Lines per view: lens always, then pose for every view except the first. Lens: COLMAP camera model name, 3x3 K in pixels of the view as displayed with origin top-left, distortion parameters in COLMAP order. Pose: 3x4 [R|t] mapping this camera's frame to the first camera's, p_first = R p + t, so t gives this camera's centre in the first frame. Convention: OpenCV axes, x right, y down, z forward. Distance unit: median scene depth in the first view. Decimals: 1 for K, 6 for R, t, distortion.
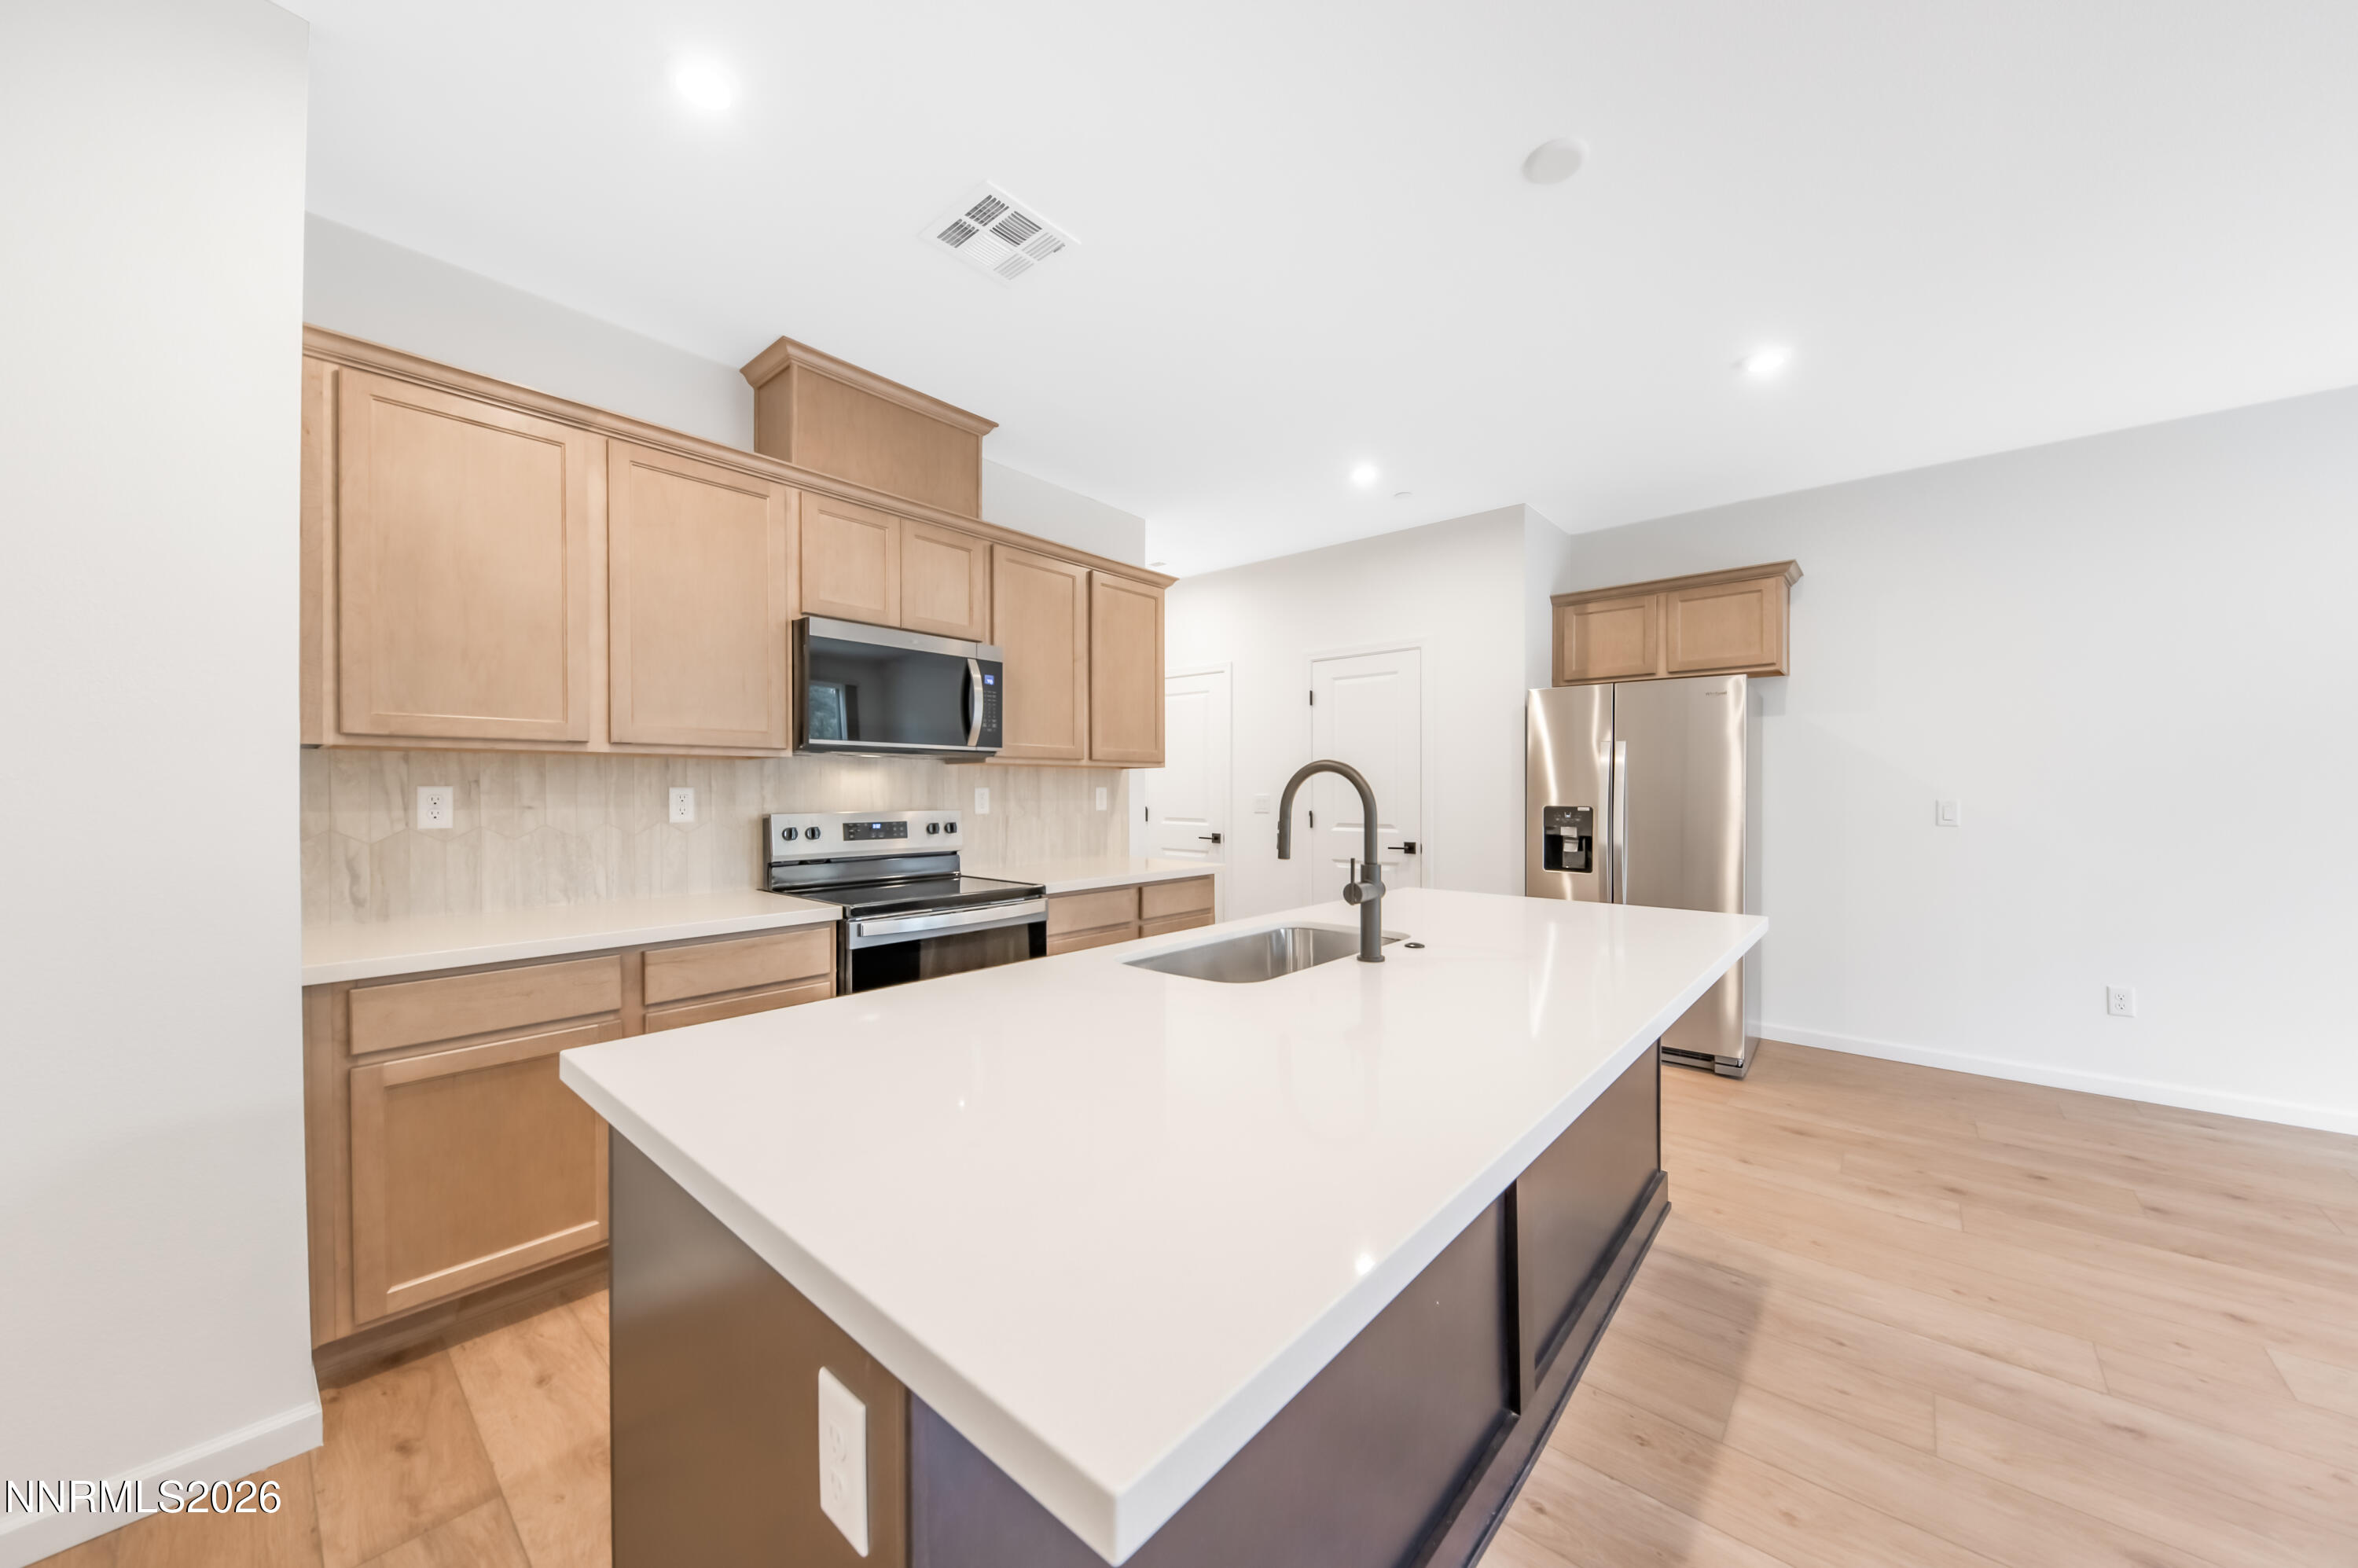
lens RADIAL K [[831.5, 0, 1182.8], [0, 831.5, 792.0], [0, 0, 1]] dist [-0.002293, -0.000164]
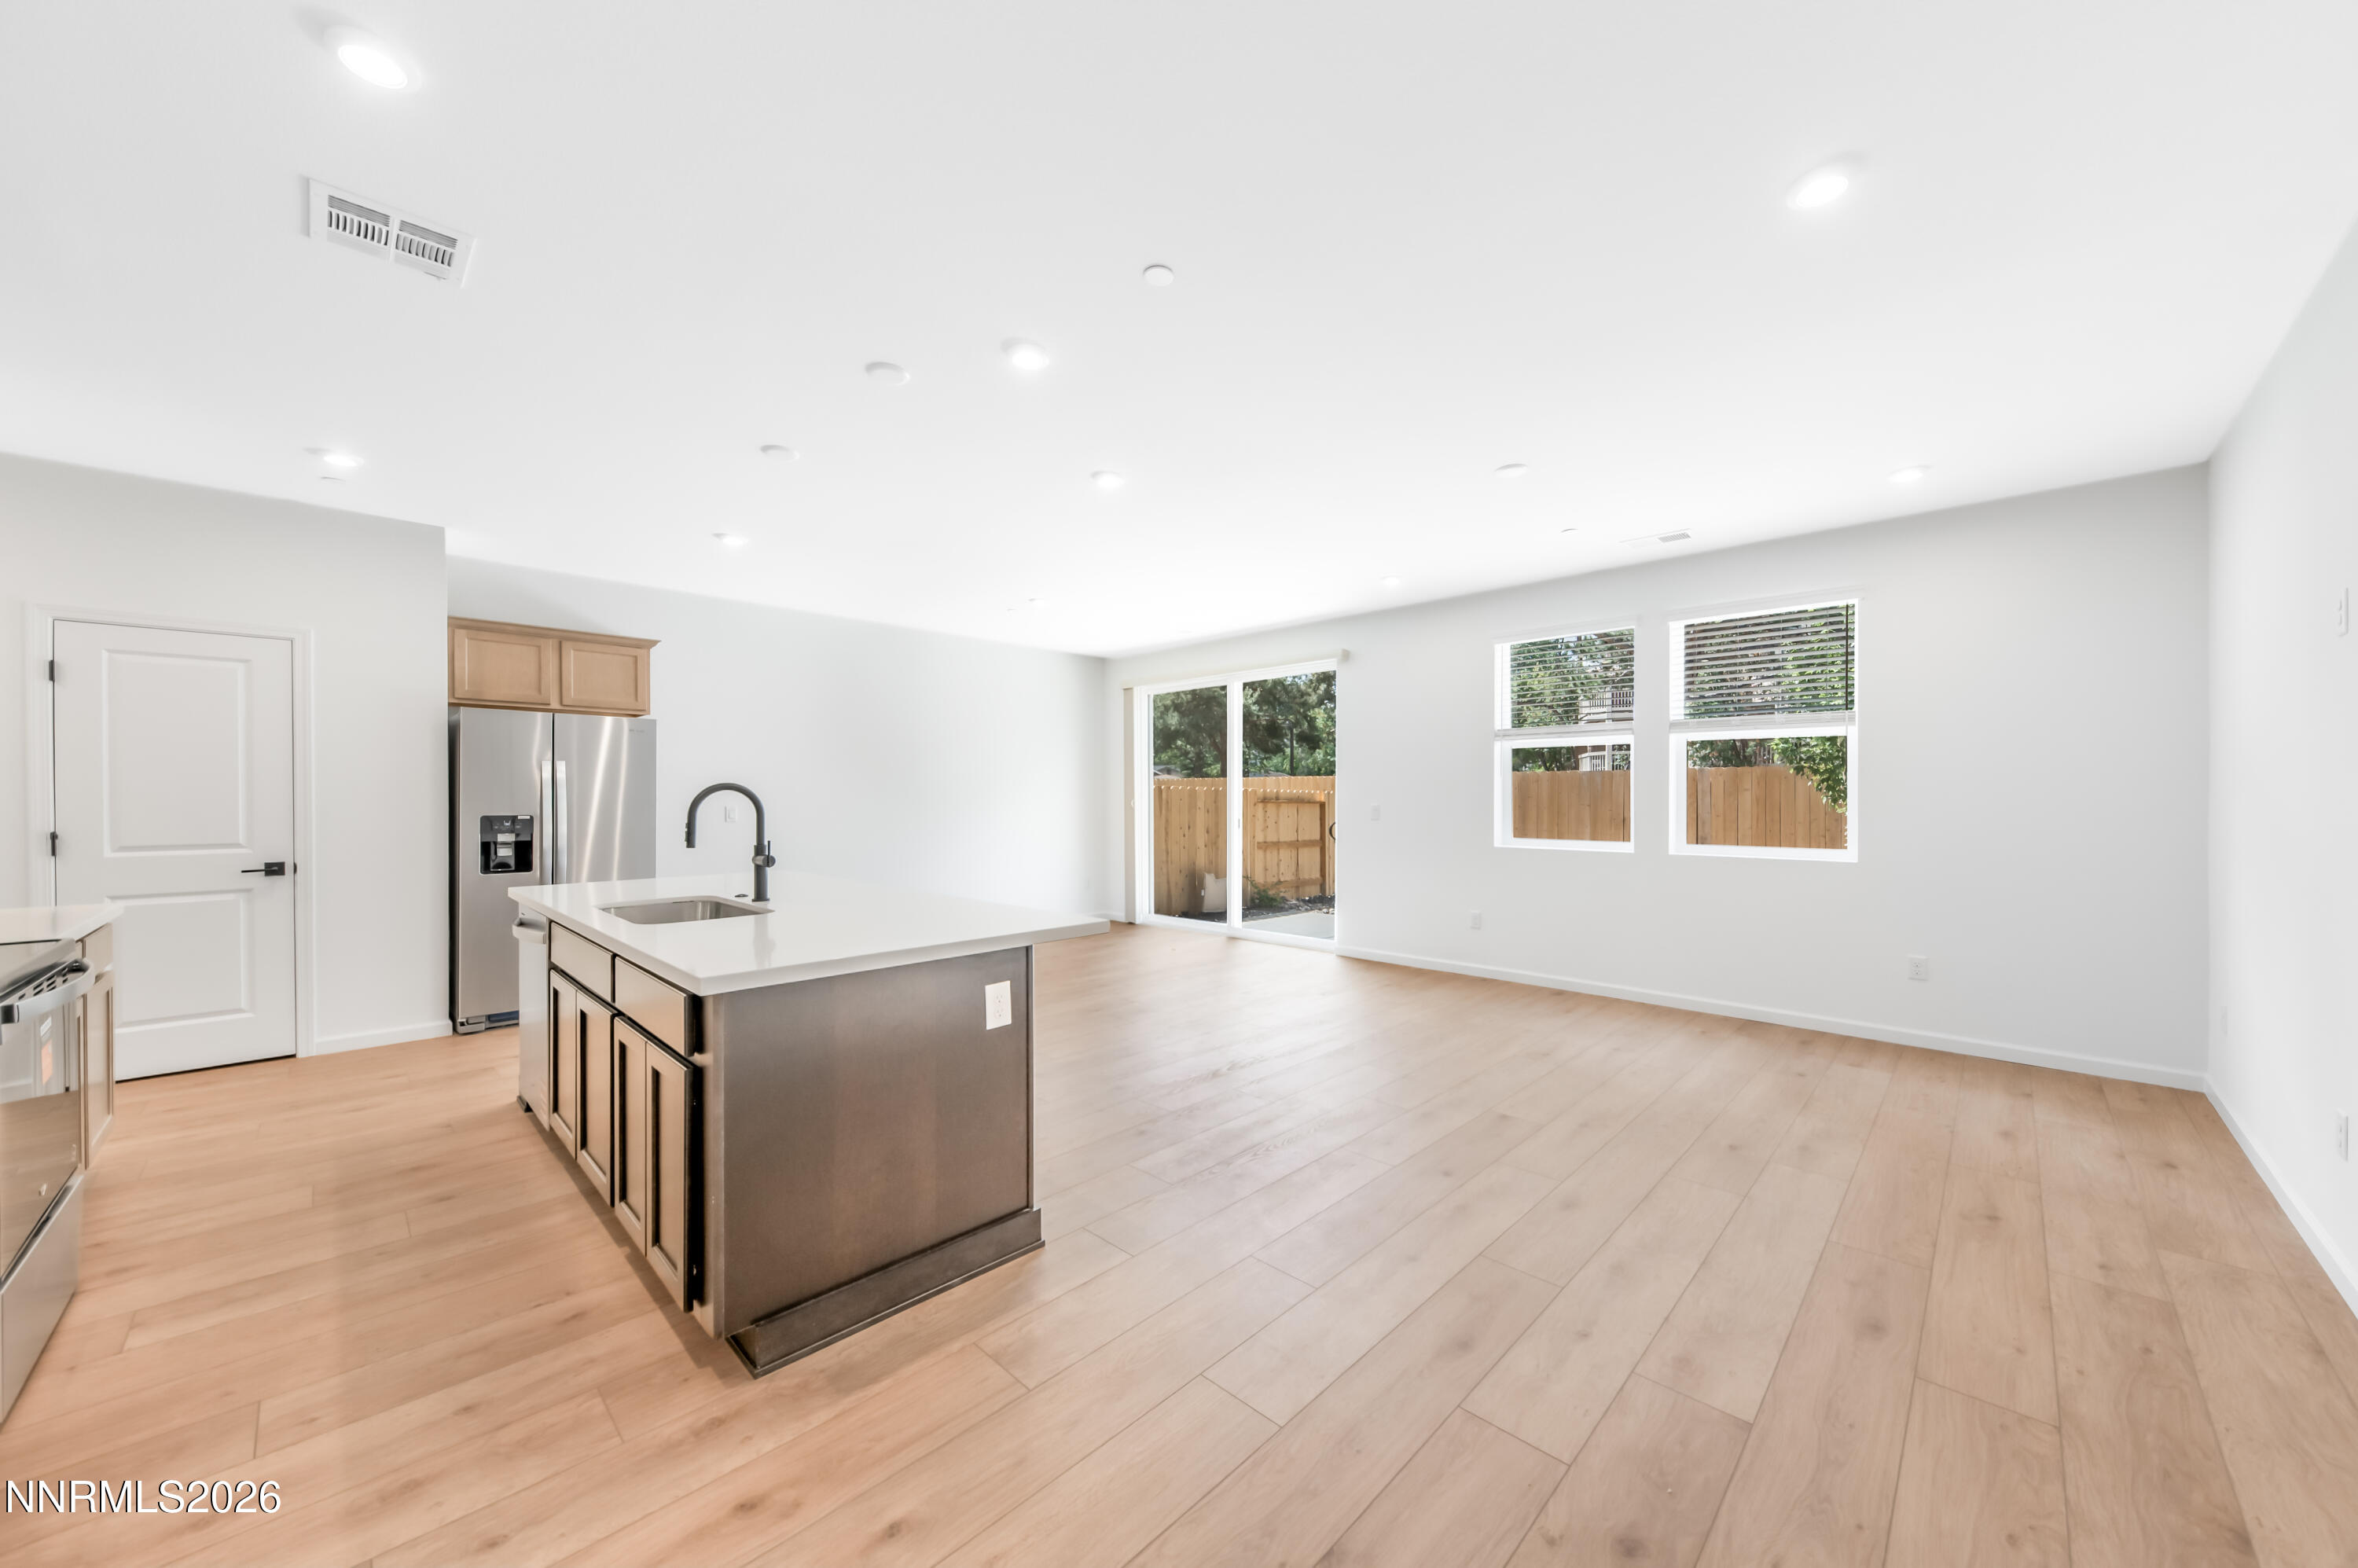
lens RADIAL K [[831.5, 0, 1187.7], [0, 831.5, 798.5], [0, 0, 1]] dist [-0.002293, -0.000164]
pose [[0.064042, 0.000158, 0.997947, -0.600852], [0.004462, 0.999990, -0.000445, -0.001117], [-0.997937, 0.004481, 0.064040, 0.002850]]
